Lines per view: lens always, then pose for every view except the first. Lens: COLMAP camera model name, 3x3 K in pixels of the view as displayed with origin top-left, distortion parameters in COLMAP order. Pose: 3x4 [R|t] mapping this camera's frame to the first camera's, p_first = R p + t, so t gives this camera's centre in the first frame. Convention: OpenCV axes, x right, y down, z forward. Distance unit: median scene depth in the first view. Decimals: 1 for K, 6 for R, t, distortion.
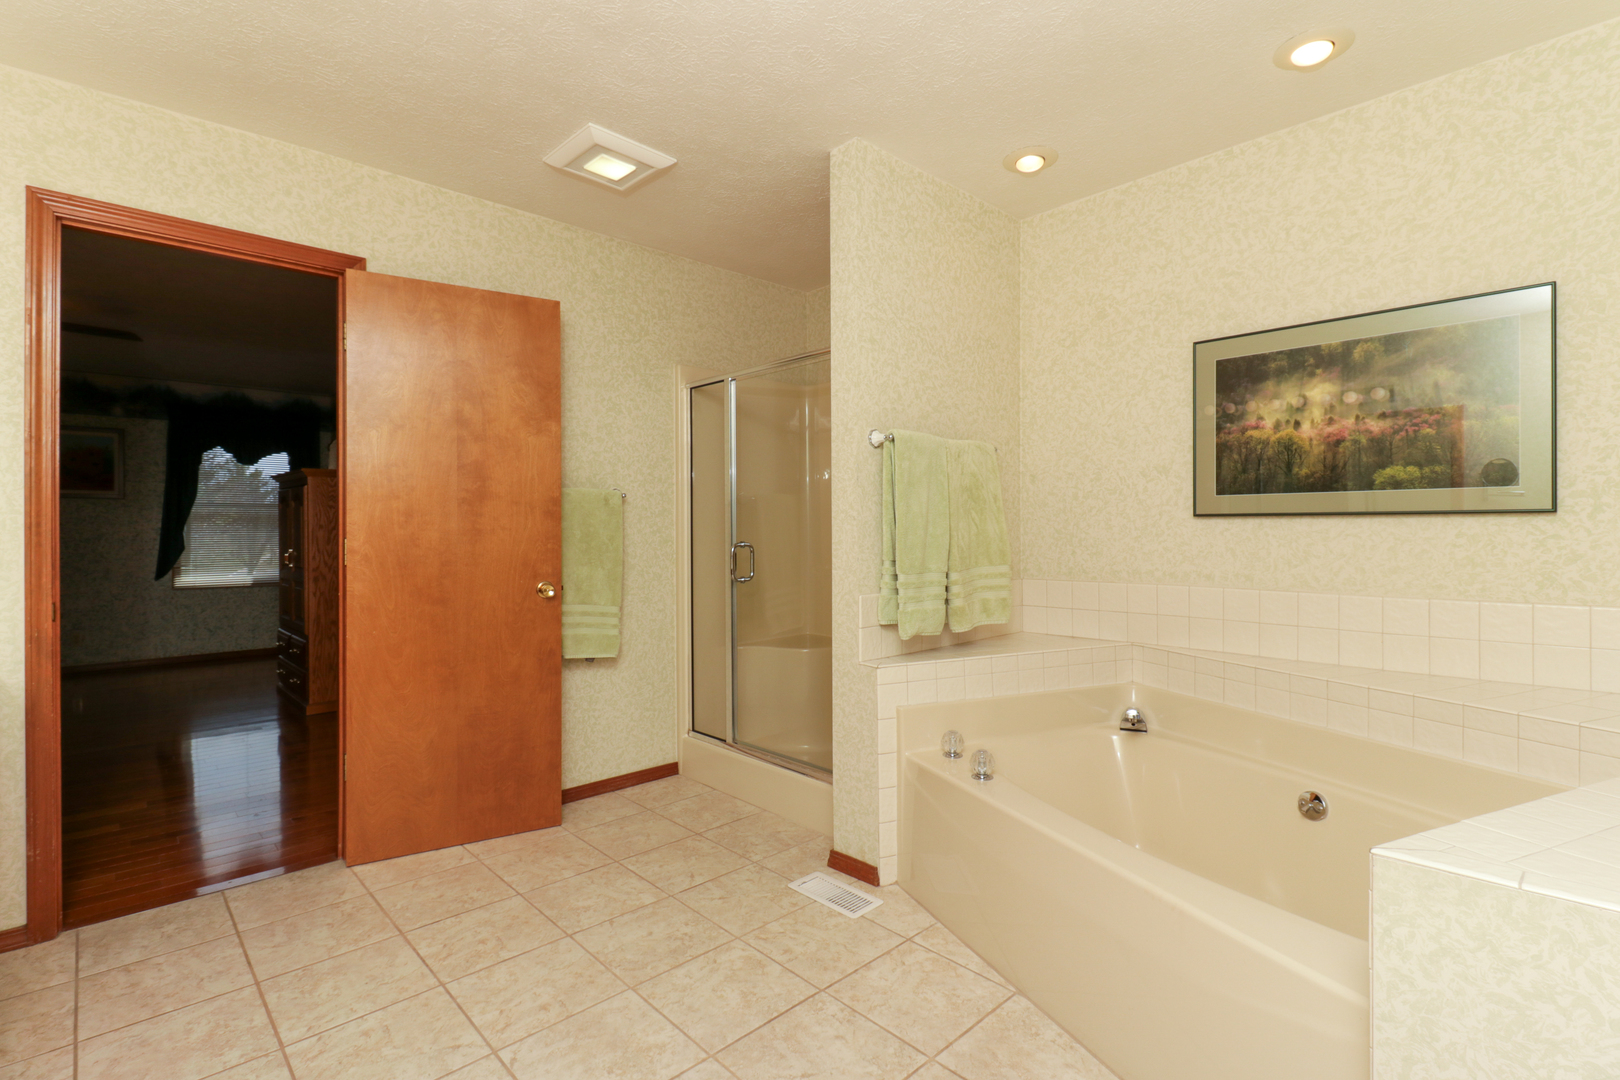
lens RADIAL K [[777.9, 0, 809.7], [0, 777.9, 521.2], [0, 0, 1]] dist [-0.002362, -0.000640]
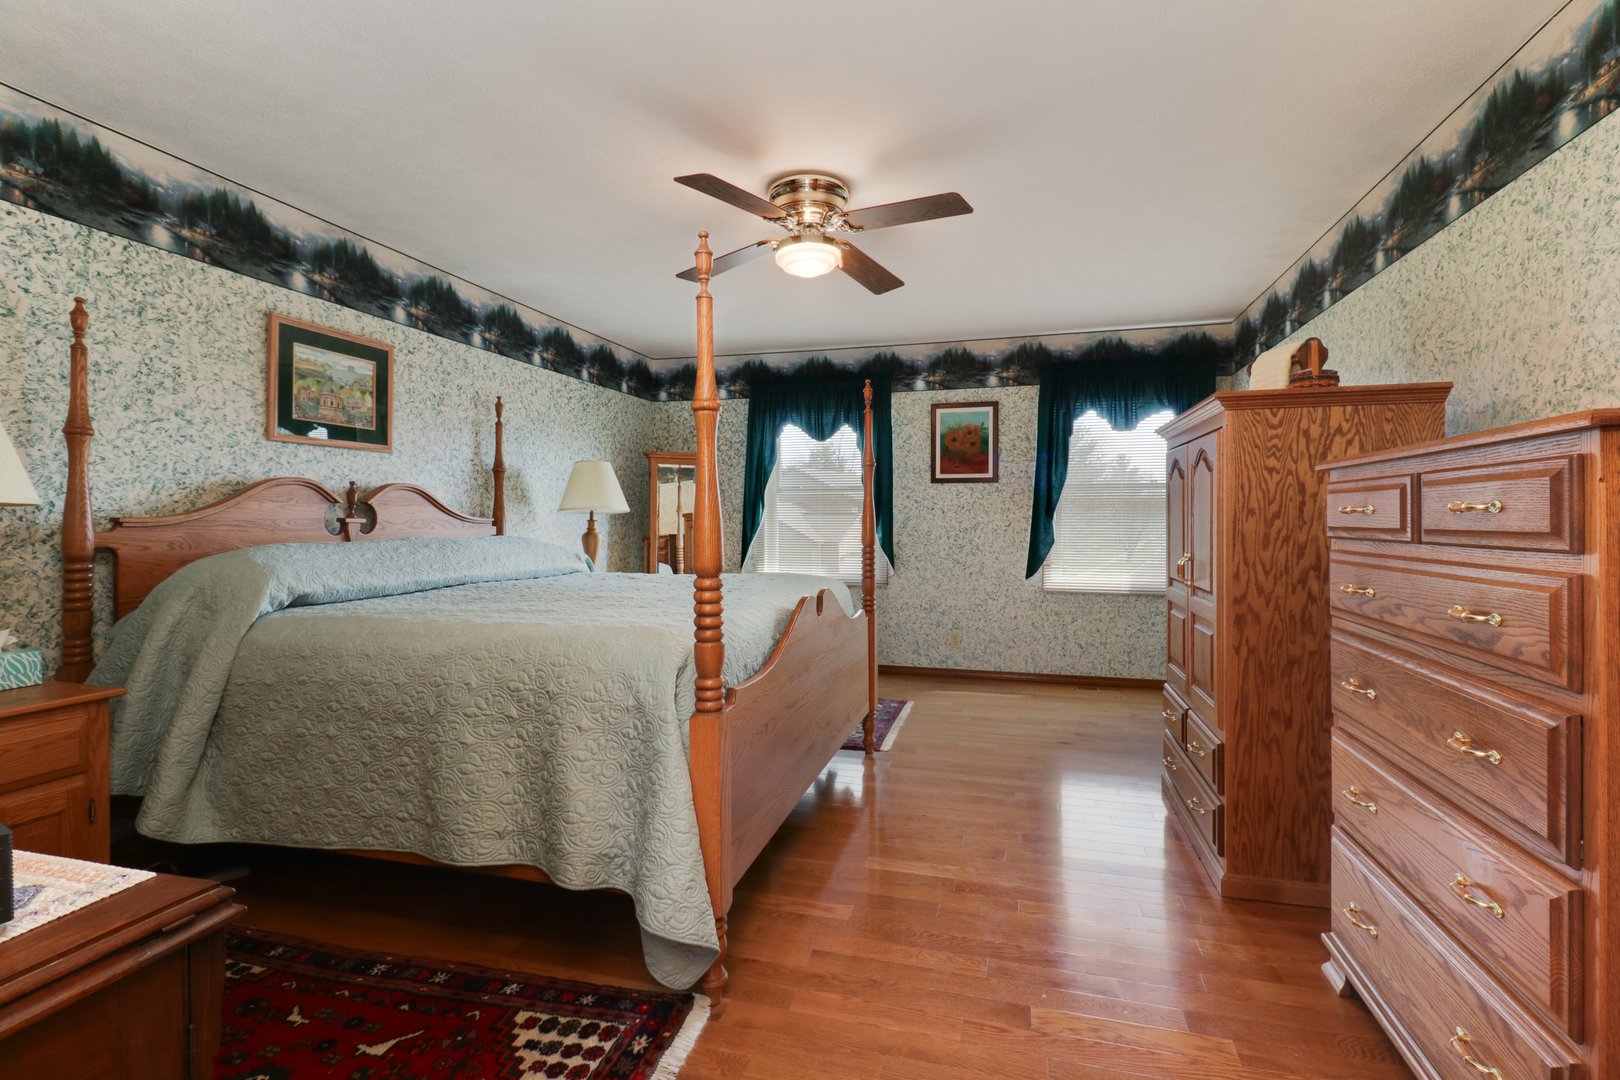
lens RADIAL K [[777.9, 0, 809.7], [0, 777.9, 521.2], [0, 0, 1]] dist [-0.002362, -0.000640]
pose [[0.528013, 0.010477, -0.849171, -0.260628], [-0.002835, 0.999940, 0.010573, 0.005849], [0.849231, -0.003175, 0.528012, 0.366971]]
